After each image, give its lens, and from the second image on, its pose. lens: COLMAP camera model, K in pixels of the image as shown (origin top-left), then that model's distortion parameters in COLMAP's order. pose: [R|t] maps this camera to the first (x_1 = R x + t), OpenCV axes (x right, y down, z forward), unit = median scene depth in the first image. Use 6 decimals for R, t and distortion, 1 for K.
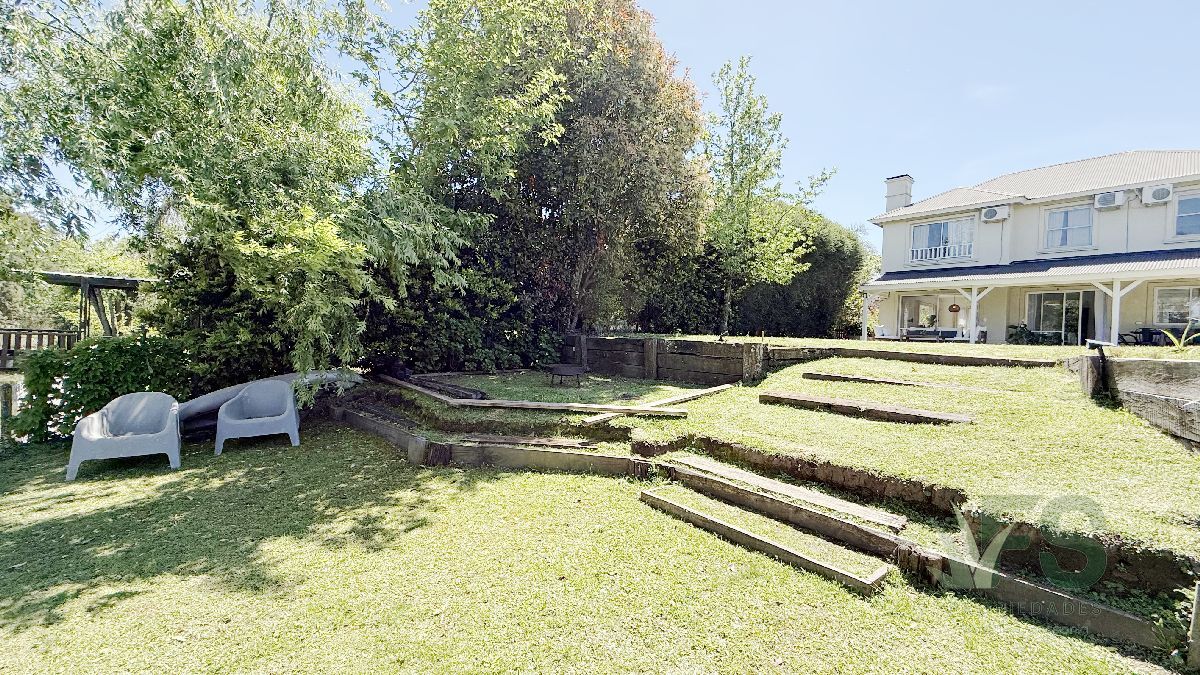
lens RADIAL K [[479.8, 0, 596.6], [0, 479.8, 339.2], [0, 0, 1]] dist [0.000987, 0.000077]
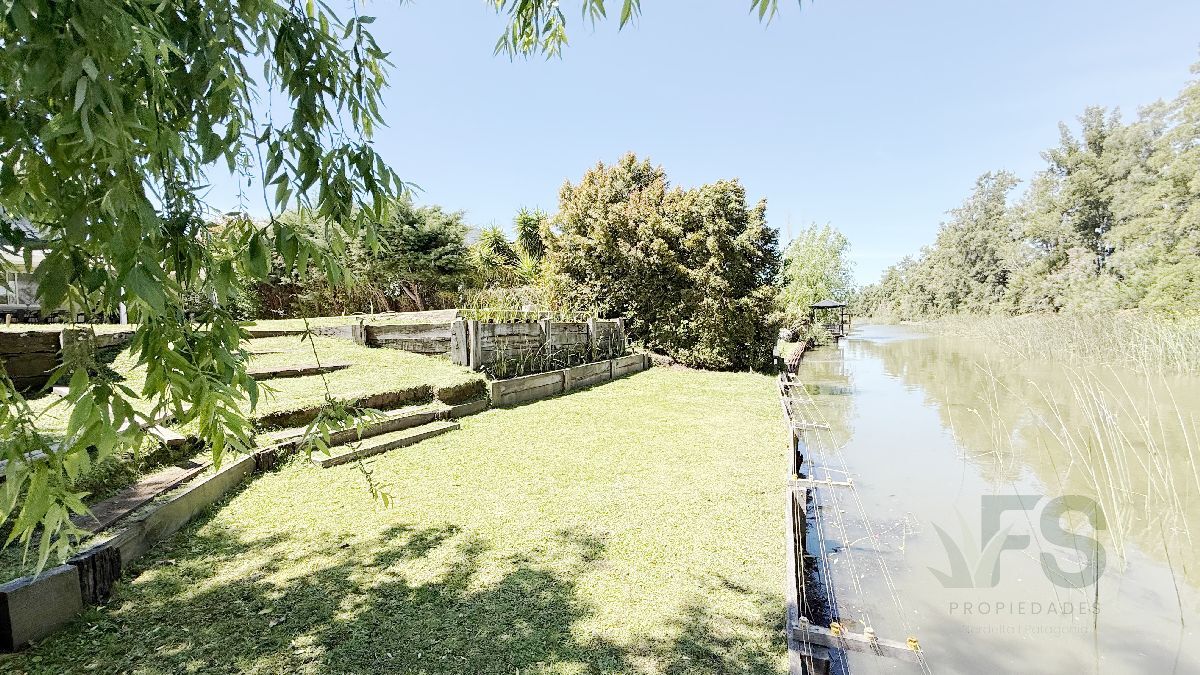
lens RADIAL K [[477.2, 0, 593.2], [0, 477.2, 353.2], [0, 0, 1]] dist [-0.000113, -0.000008]
pose [[-0.409345, -0.082700, 0.908624, -1.045217], [0.017206, 0.995007, 0.098314, -0.023141], [-0.912218, 0.055878, -0.405878, 0.814373]]
